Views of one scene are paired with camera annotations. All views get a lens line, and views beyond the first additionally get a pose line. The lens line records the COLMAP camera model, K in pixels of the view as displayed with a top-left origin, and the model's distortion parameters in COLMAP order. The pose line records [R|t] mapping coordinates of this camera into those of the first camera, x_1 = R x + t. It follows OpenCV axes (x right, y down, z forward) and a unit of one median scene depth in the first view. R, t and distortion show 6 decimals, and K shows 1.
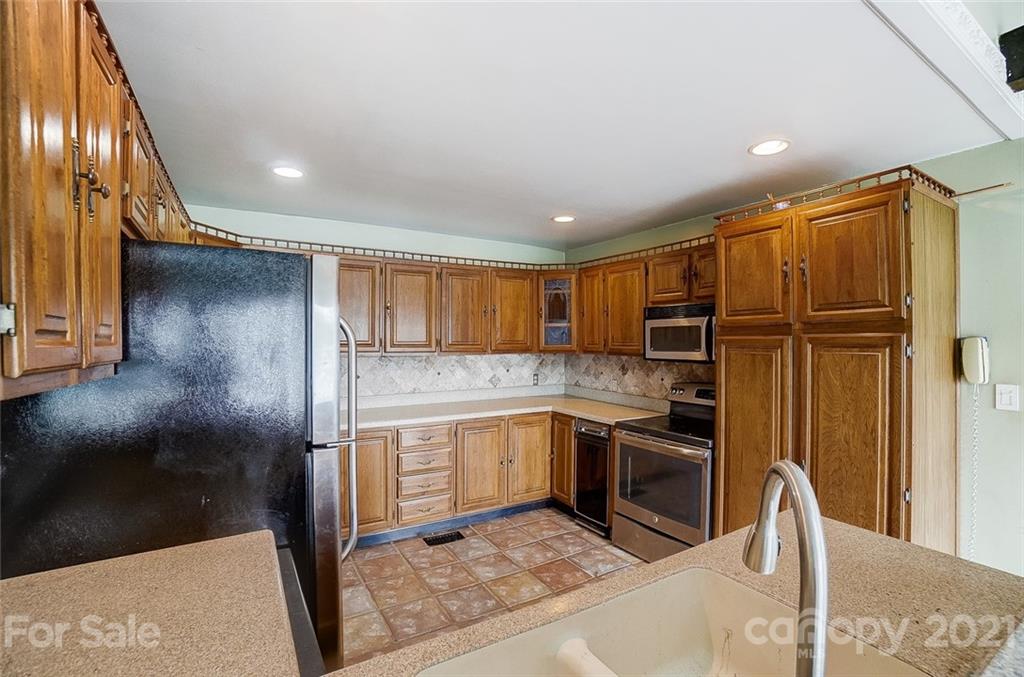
lens RADIAL K [[454.8, 0, 512.9], [0, 454.8, 343.8], [0, 0, 1]] dist [-0.047419, 0.018621]
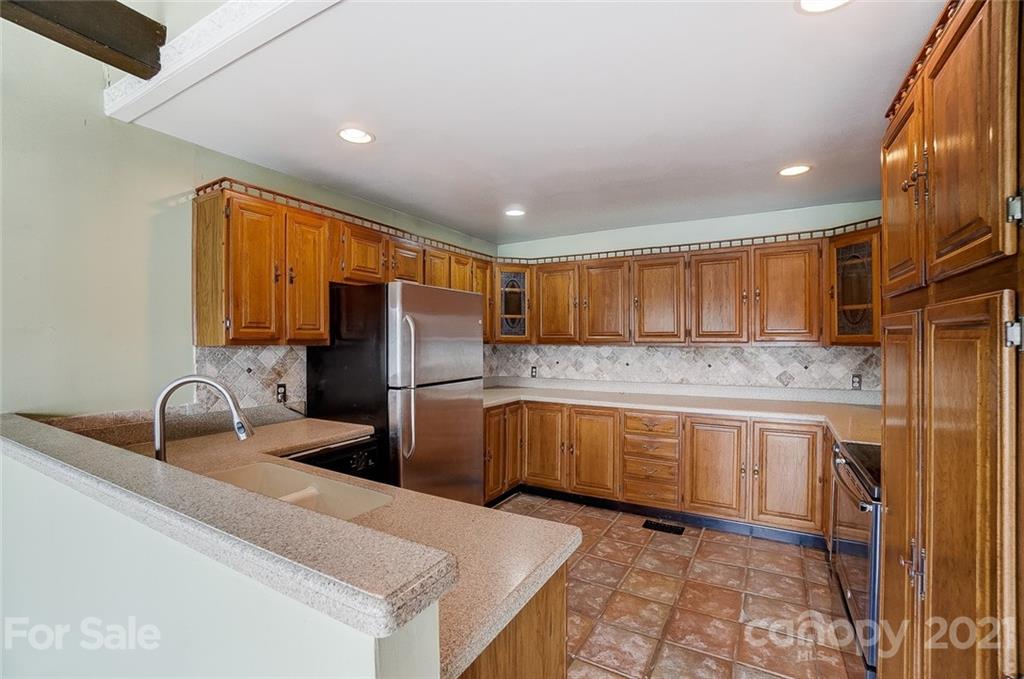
lens RADIAL K [[450.5, 0, 510.0], [0, 450.5, 341.8], [0, 0, 1]] dist [-0.058059, 0.024054]
pose [[0.491272, 0.002203, -0.871004, 0.490090], [-0.000596, 0.999997, 0.002193, 0.014681], [0.871006, -0.000558, 0.491272, 0.195254]]
